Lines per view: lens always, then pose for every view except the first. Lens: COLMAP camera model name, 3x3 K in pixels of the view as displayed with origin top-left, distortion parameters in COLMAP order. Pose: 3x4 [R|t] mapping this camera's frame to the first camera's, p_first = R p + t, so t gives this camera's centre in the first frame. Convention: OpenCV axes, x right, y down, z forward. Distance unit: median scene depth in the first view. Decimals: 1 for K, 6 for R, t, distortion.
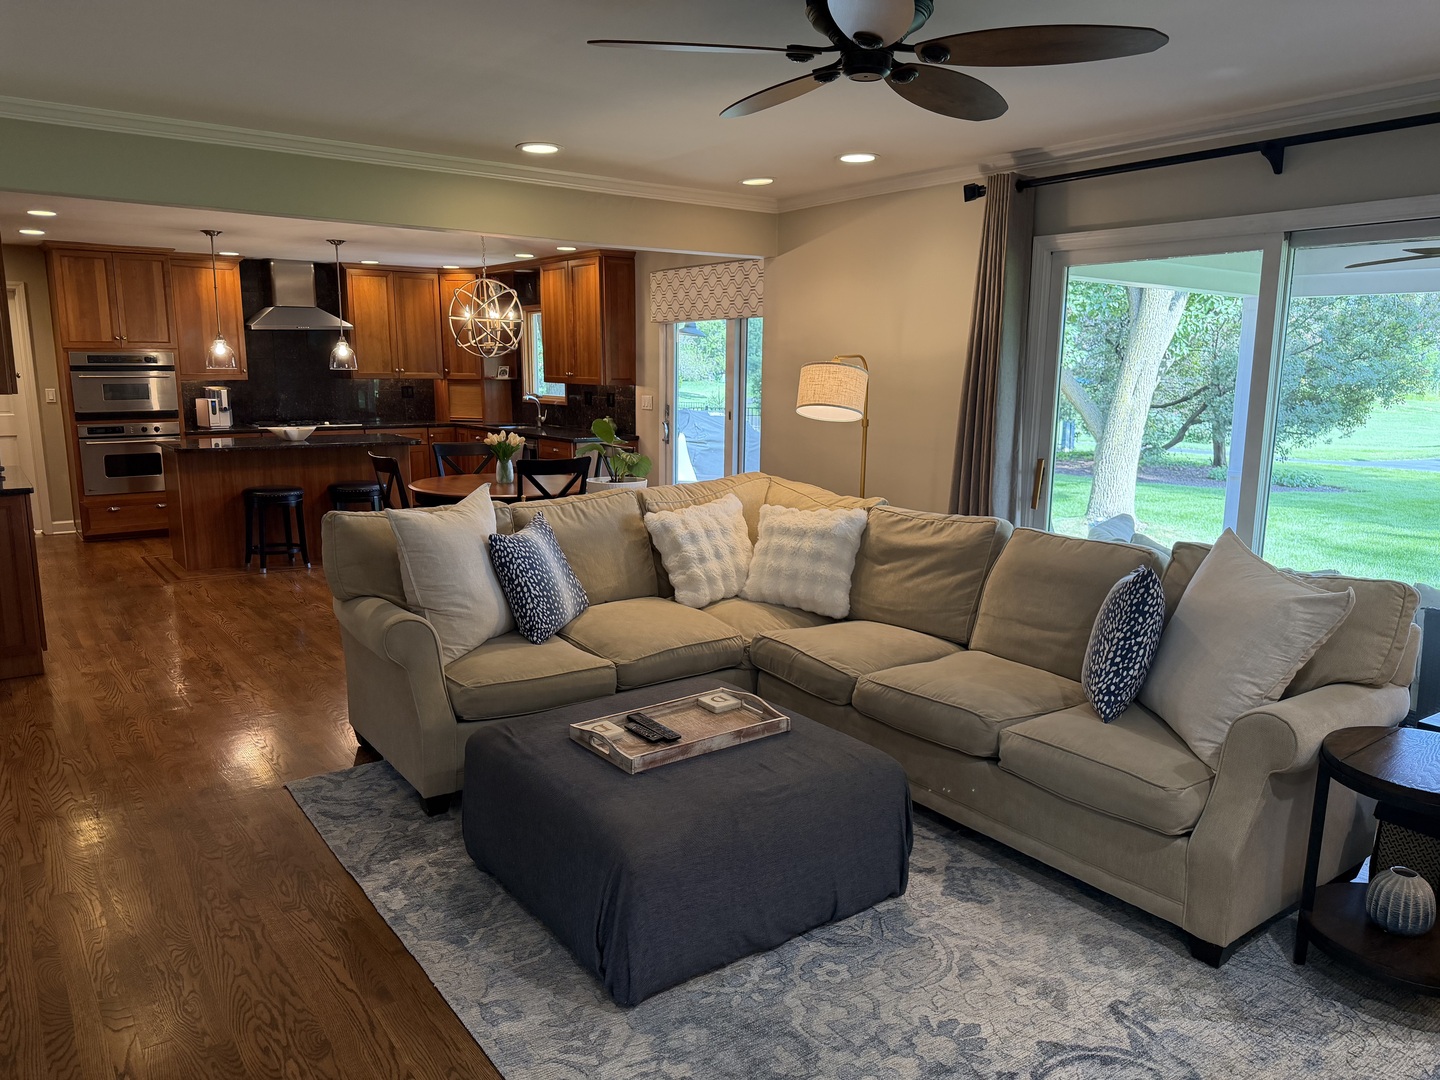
lens RADIAL K [[1012.6, 0, 715.7], [0, 1012.6, 554.6], [0, 0, 1]] dist [0.038373, -0.006941]
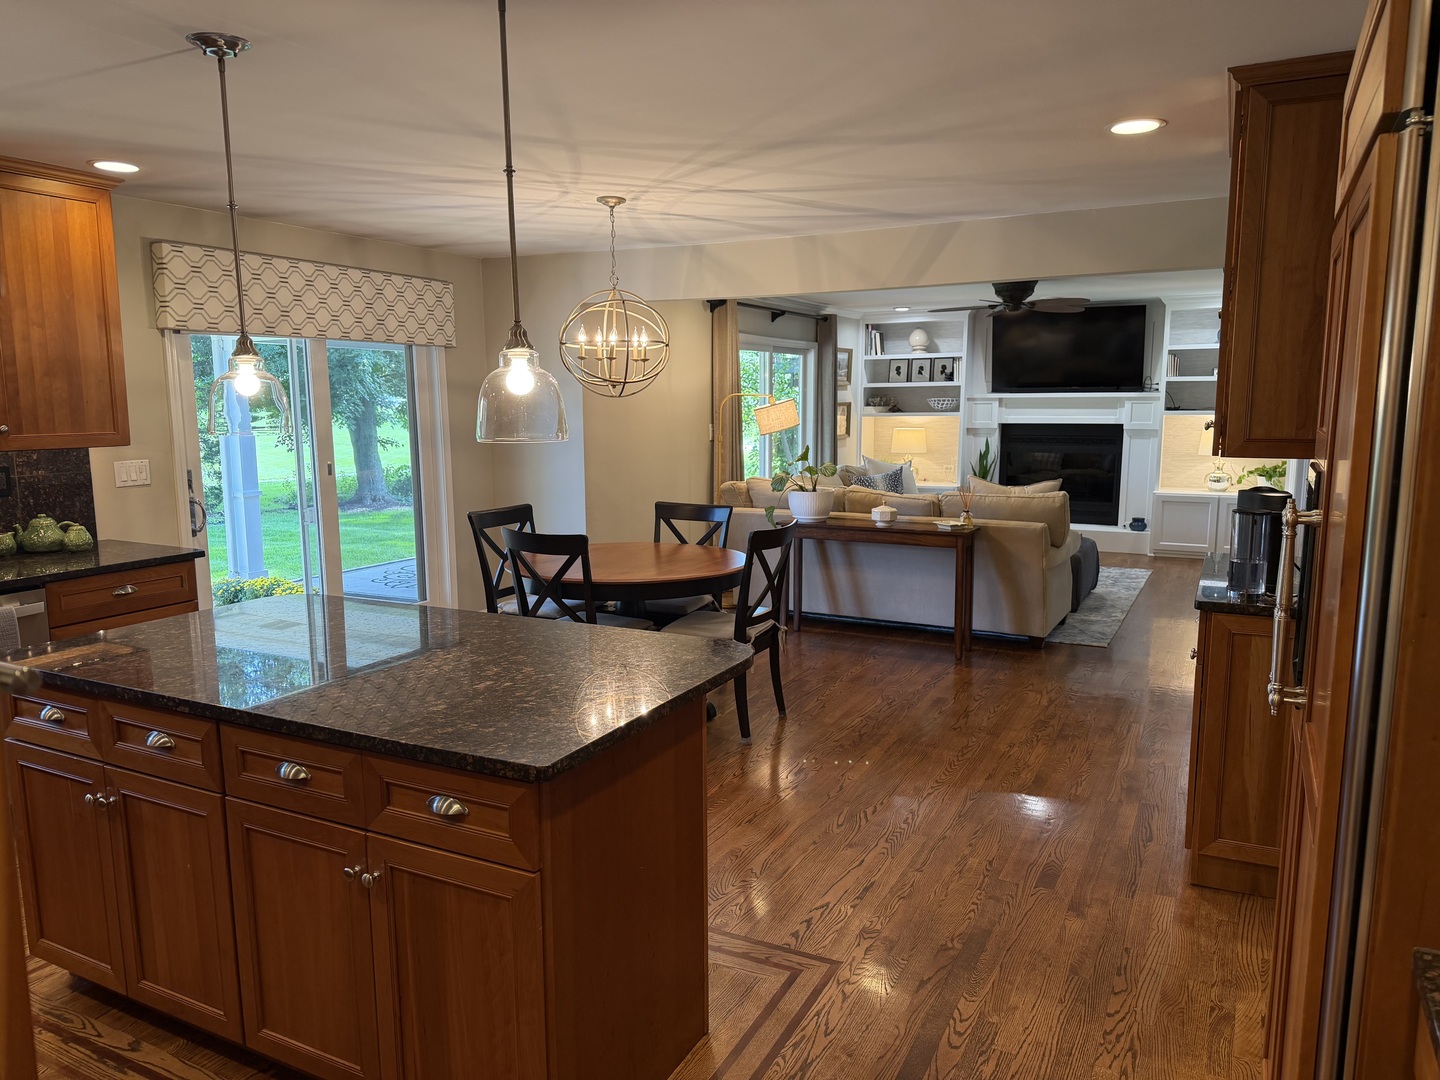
lens RADIAL K [[1012.6, 0, 709.2], [0, 1012.6, 542.2], [0, 0, 1]] dist [0.038373, -0.006941]
pose [[-0.439825, -0.132760, 0.888216, -1.359675], [0.164386, 0.960403, 0.224950, -0.364198], [-0.882910, 0.244949, -0.400586, 1.870384]]
